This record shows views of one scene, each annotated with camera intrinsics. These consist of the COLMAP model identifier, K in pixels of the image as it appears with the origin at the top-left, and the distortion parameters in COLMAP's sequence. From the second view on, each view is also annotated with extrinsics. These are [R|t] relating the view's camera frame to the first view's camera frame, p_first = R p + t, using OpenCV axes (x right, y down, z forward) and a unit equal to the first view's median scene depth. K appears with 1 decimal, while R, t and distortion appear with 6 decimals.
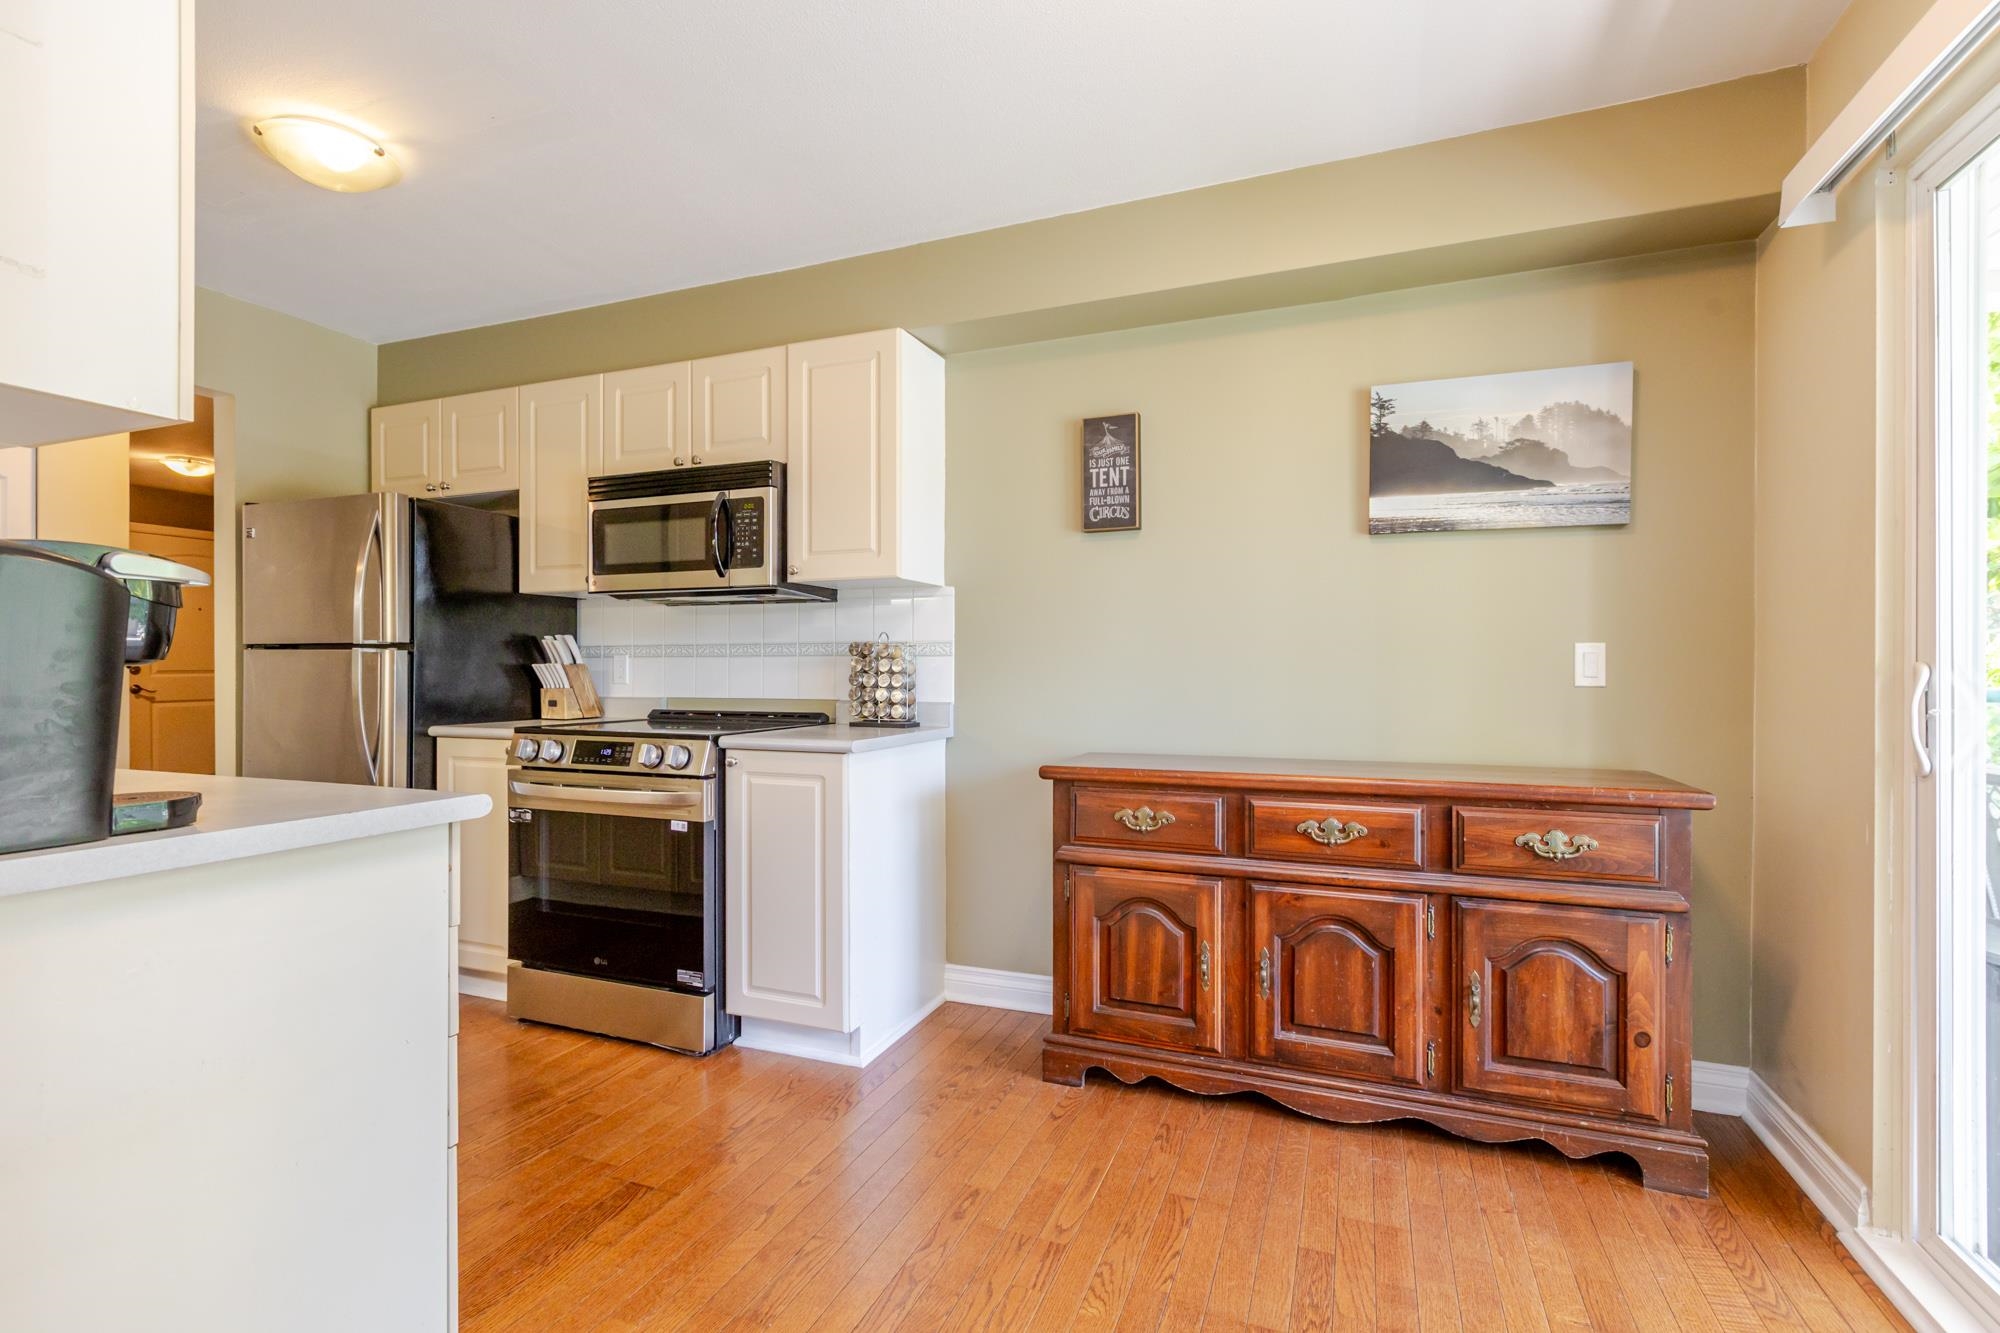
lens RADIAL K [[909.0, 0, 997.8], [0, 909.0, 663.5], [0, 0, 1]] dist [0.000581, -0.001368]
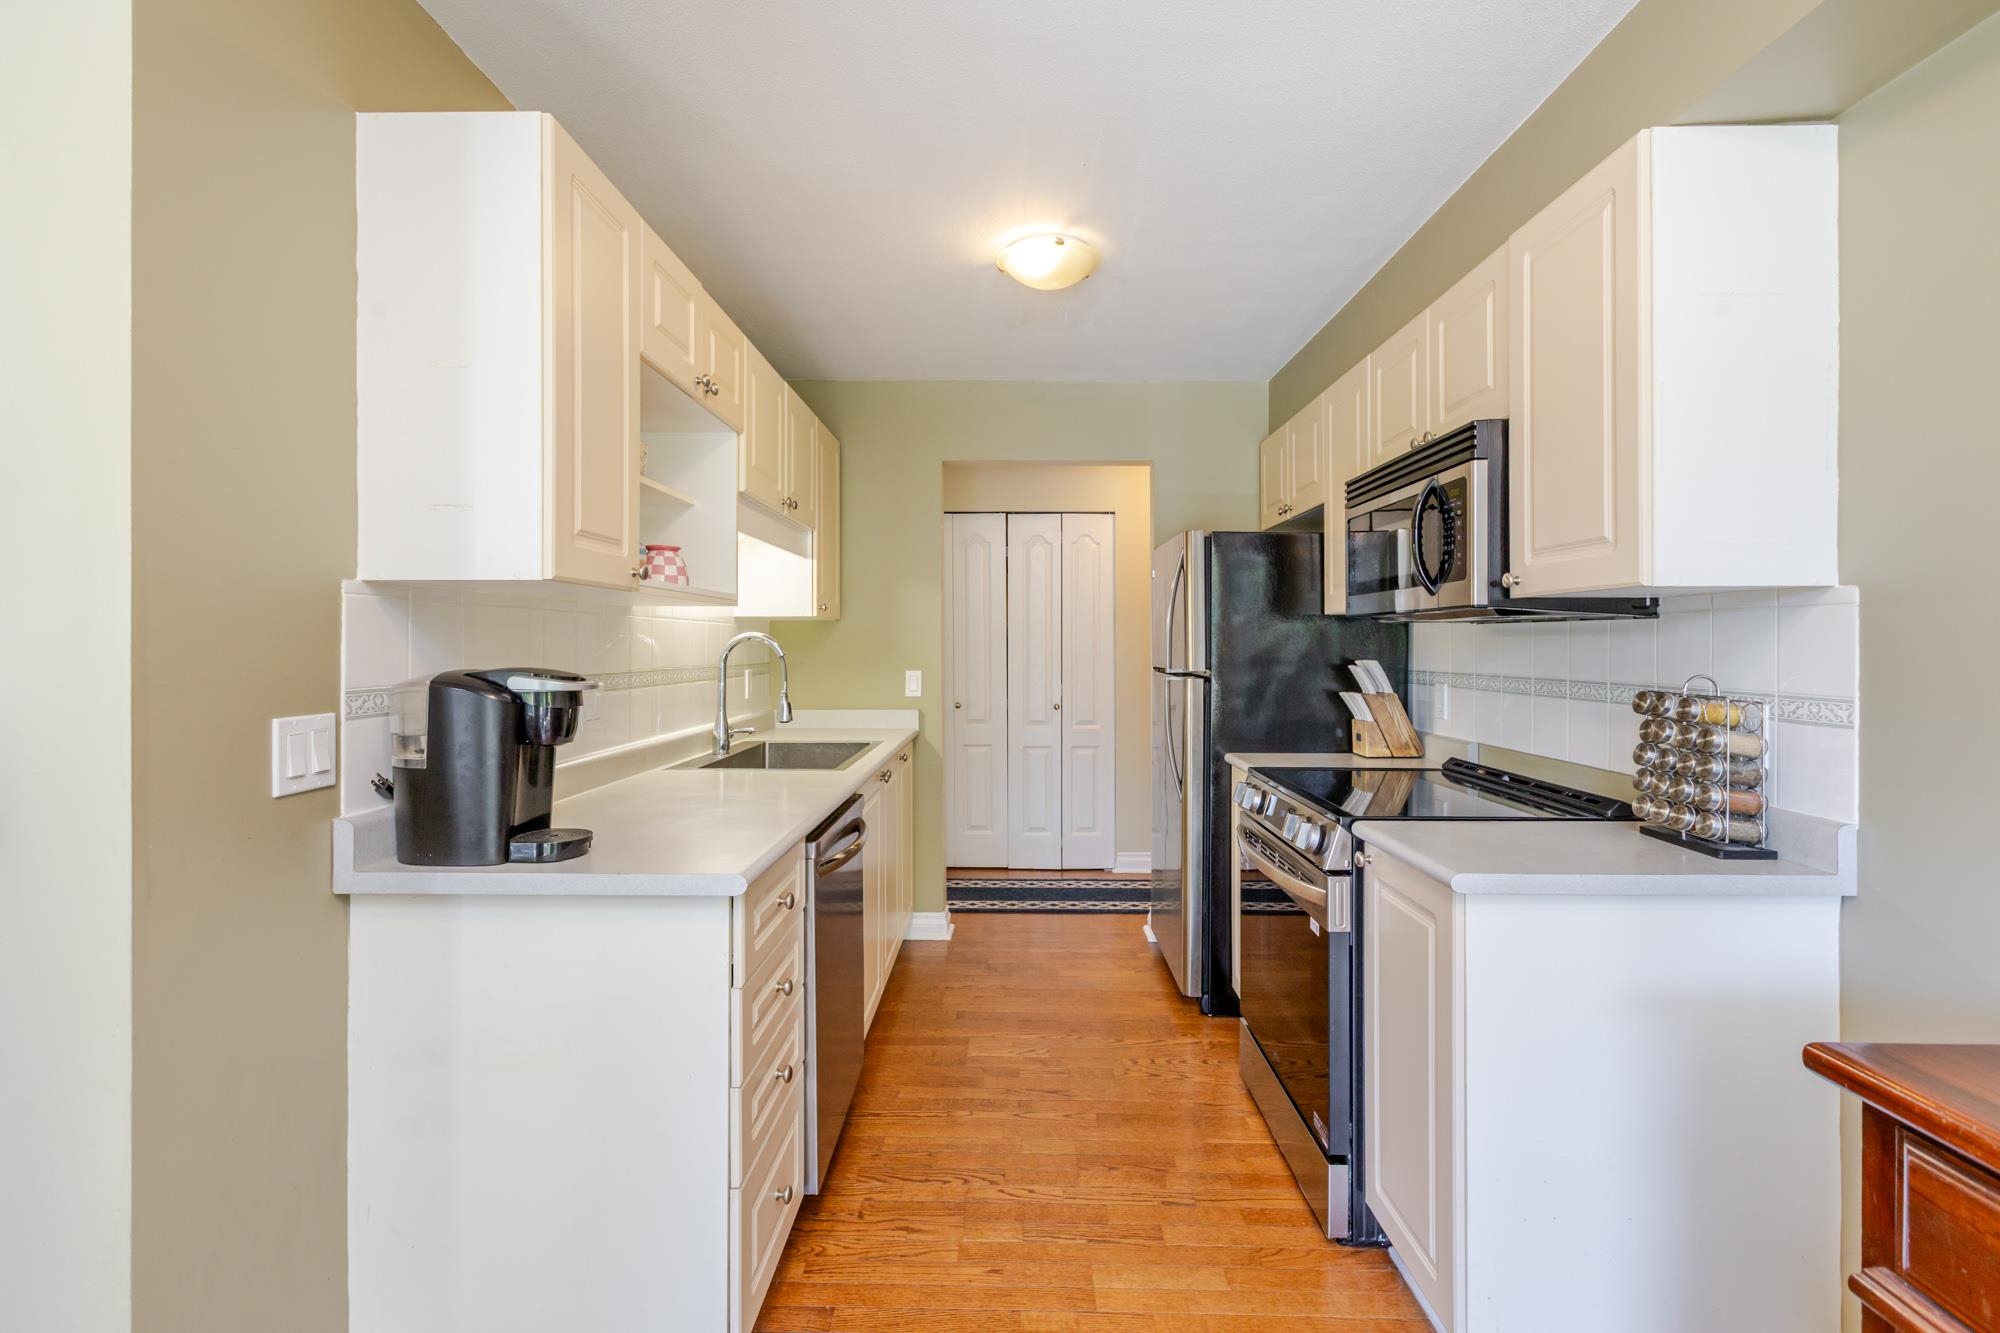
lens RADIAL K [[909.0, 0, 993.7], [0, 909.0, 641.4], [0, 0, 1]] dist [0.000581, -0.001368]
pose [[0.348063, -0.002737, -0.937467, 0.283614], [0.005241, 0.999986, -0.000974, -0.066425], [0.937457, -0.004574, 0.348072, 0.467039]]
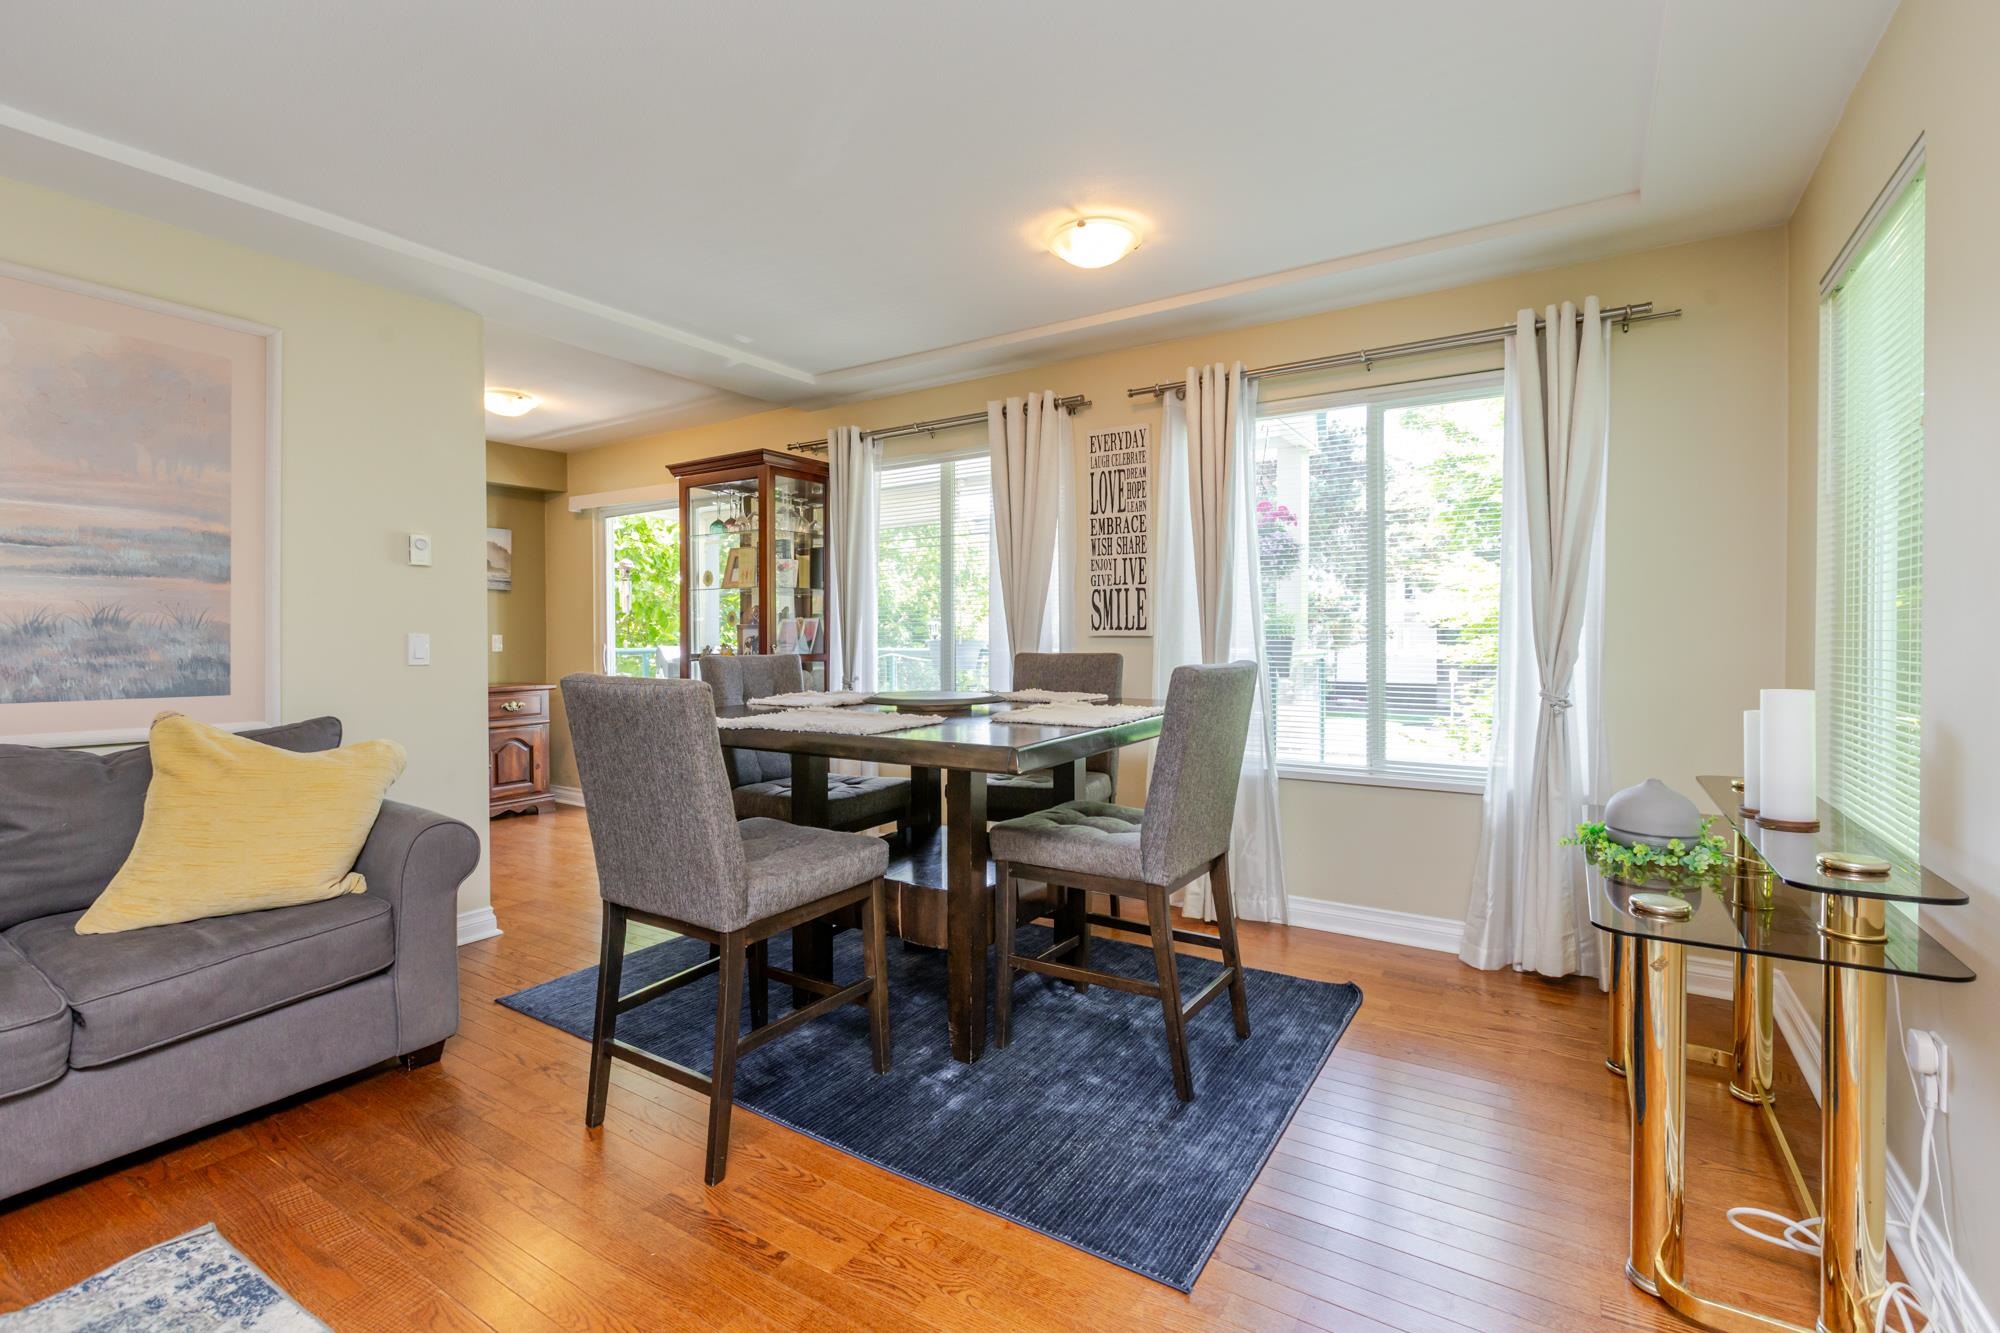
lens RADIAL K [[909.0, 0, 1013.6], [0, 909.0, 639.9], [0, 0, 1]] dist [0.000581, -0.001368]
pose [[0.181584, -0.011130, 0.983312, -1.482243], [0.005268, 0.999933, 0.010345, -0.025616], [-0.983361, 0.003301, 0.181631, -0.835817]]
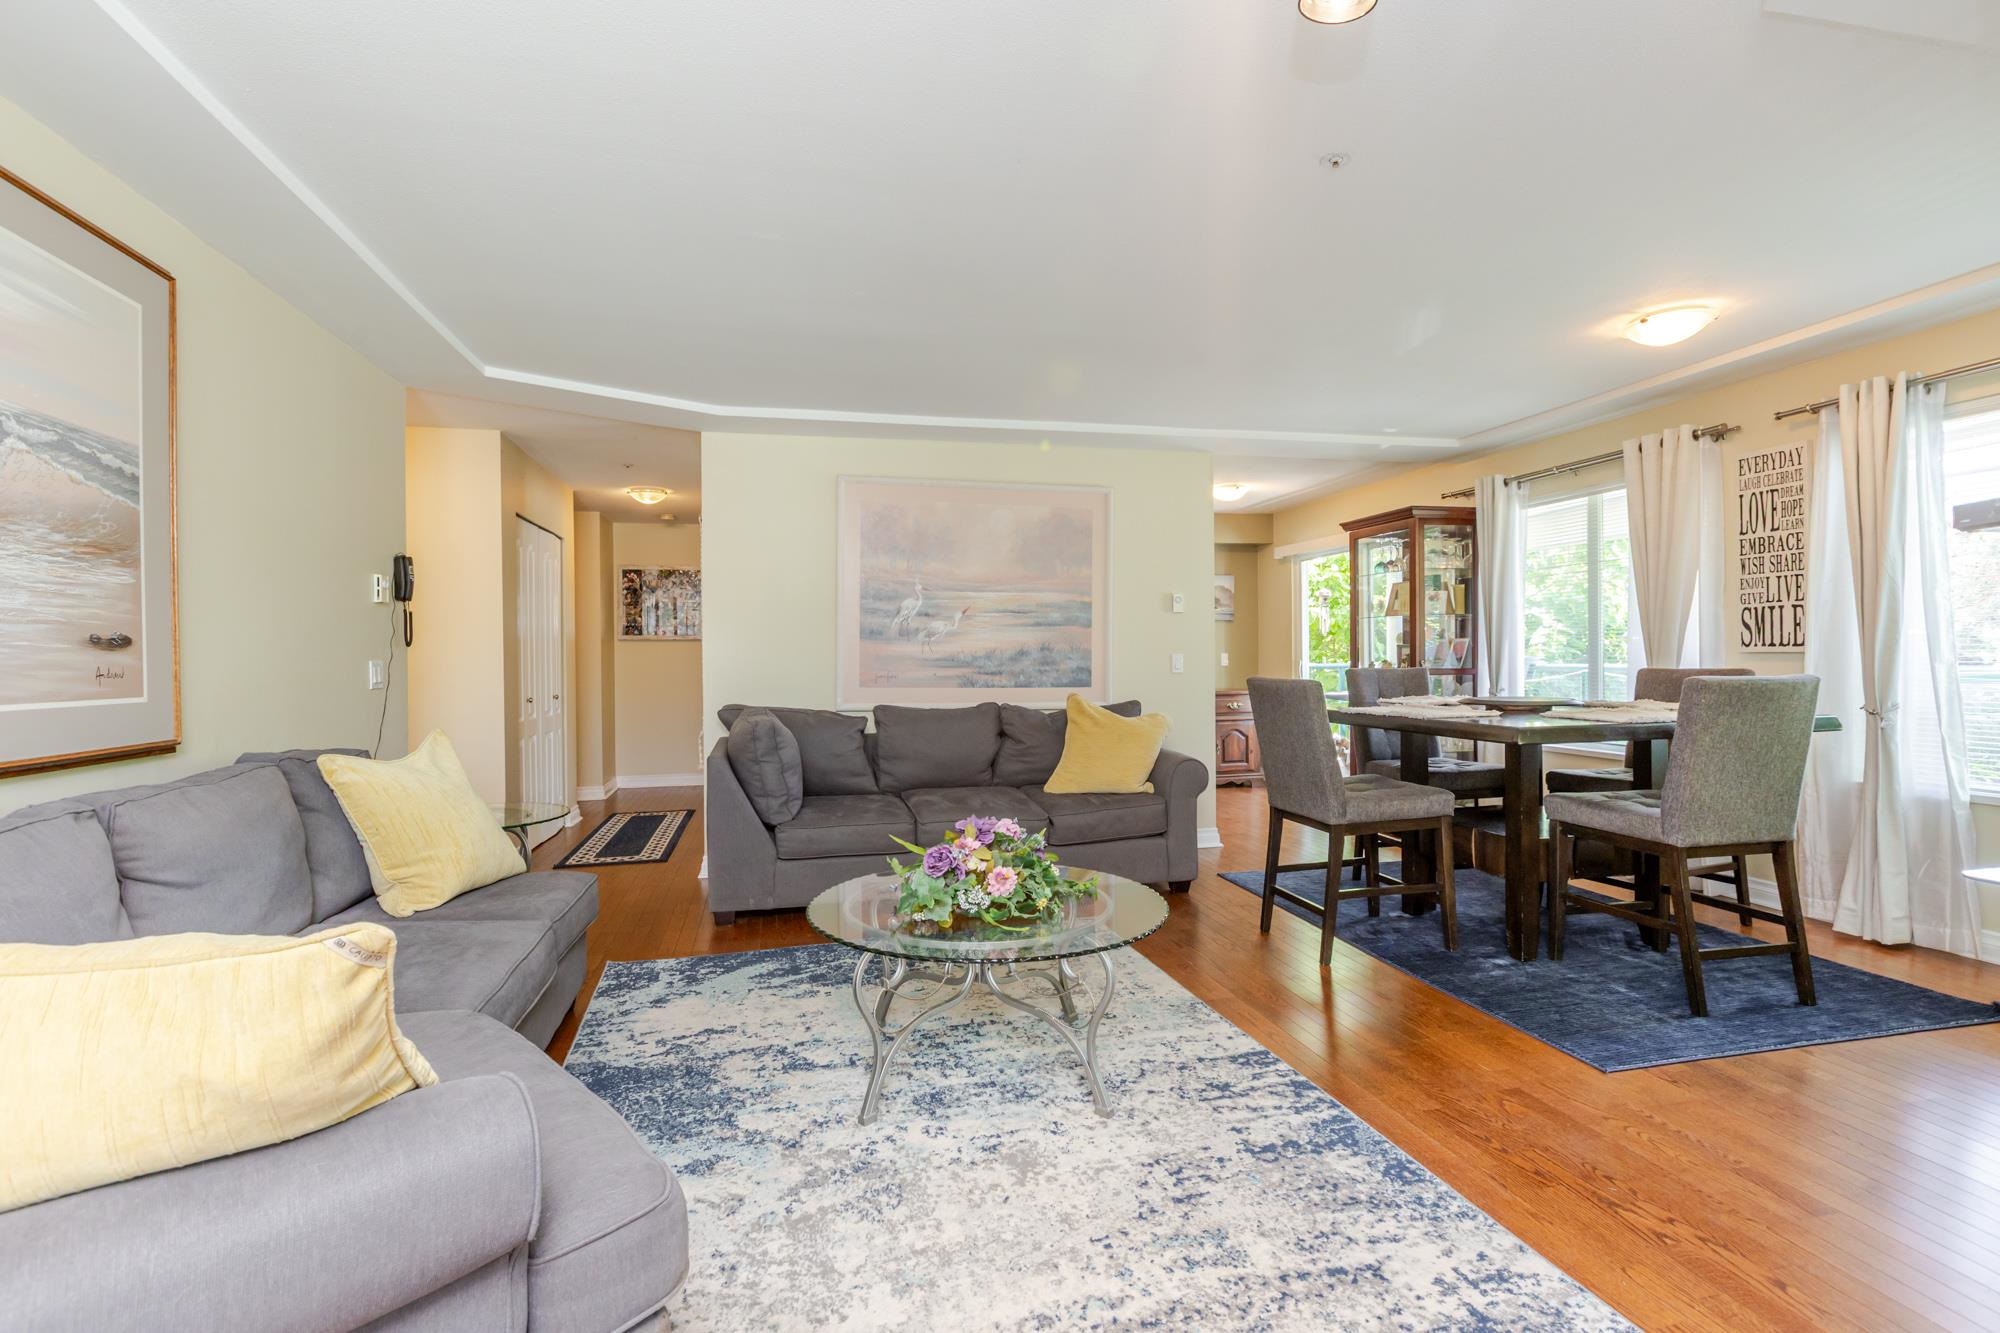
lens RADIAL K [[909.0, 0, 944.2], [0, 909.0, 672.8], [0, 0, 1]] dist [0.000581, -0.001368]
pose [[0.845213, -0.023255, 0.533924, -1.976243], [0.014702, 0.999686, 0.020267, -0.032690], [-0.534228, -0.009280, 0.845290, -1.288348]]
